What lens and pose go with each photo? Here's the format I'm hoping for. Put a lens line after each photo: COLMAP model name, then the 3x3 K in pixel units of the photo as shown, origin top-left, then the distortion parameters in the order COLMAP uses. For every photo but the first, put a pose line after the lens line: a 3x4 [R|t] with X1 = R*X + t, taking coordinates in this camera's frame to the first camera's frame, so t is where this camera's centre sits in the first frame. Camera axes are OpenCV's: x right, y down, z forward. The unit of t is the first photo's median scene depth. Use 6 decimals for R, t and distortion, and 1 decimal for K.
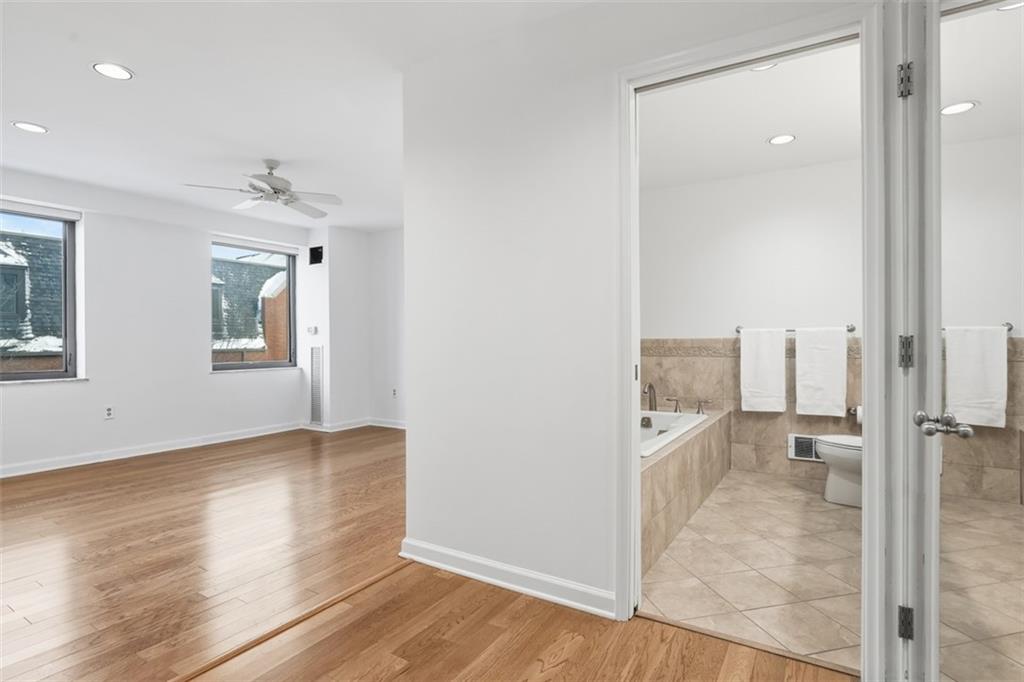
lens RADIAL K [[531.6, 0, 514.8], [0, 531.6, 341.8], [0, 0, 1]] dist [-0.004572, -0.000678]
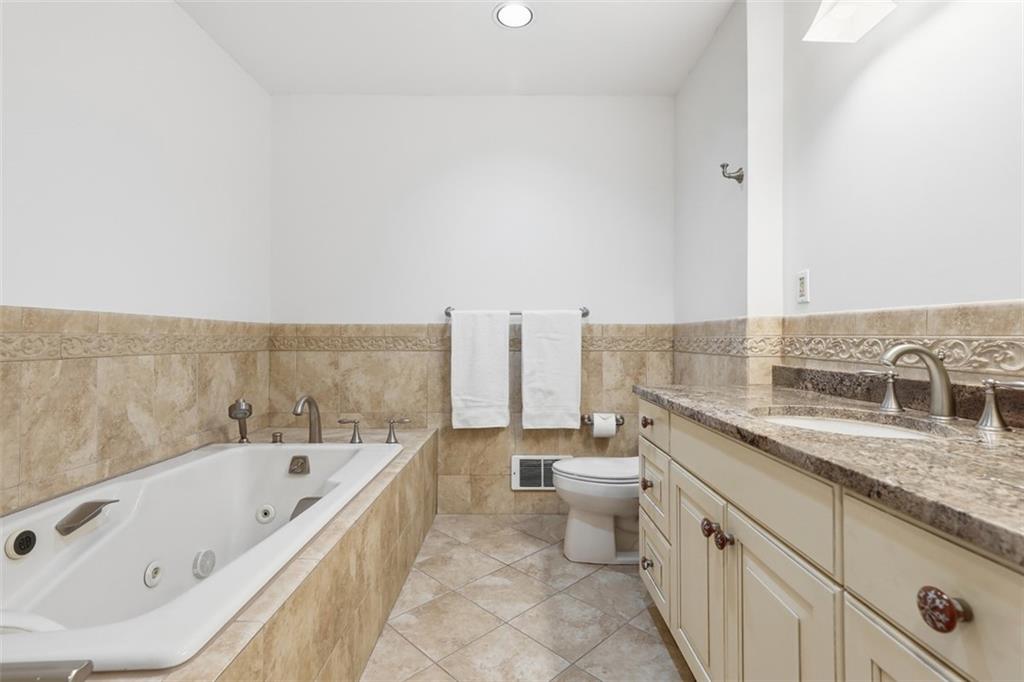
lens RADIAL K [[486.7, 0, 515.1], [0, 486.7, 338.7], [0, 0, 1]] dist [-0.003080, -0.000056]
pose [[0.857033, 0.004891, 0.515238, 0.176375], [-0.003795, 0.999988, -0.003179, 0.014970], [-0.515247, 0.000769, 0.857041, 0.430394]]
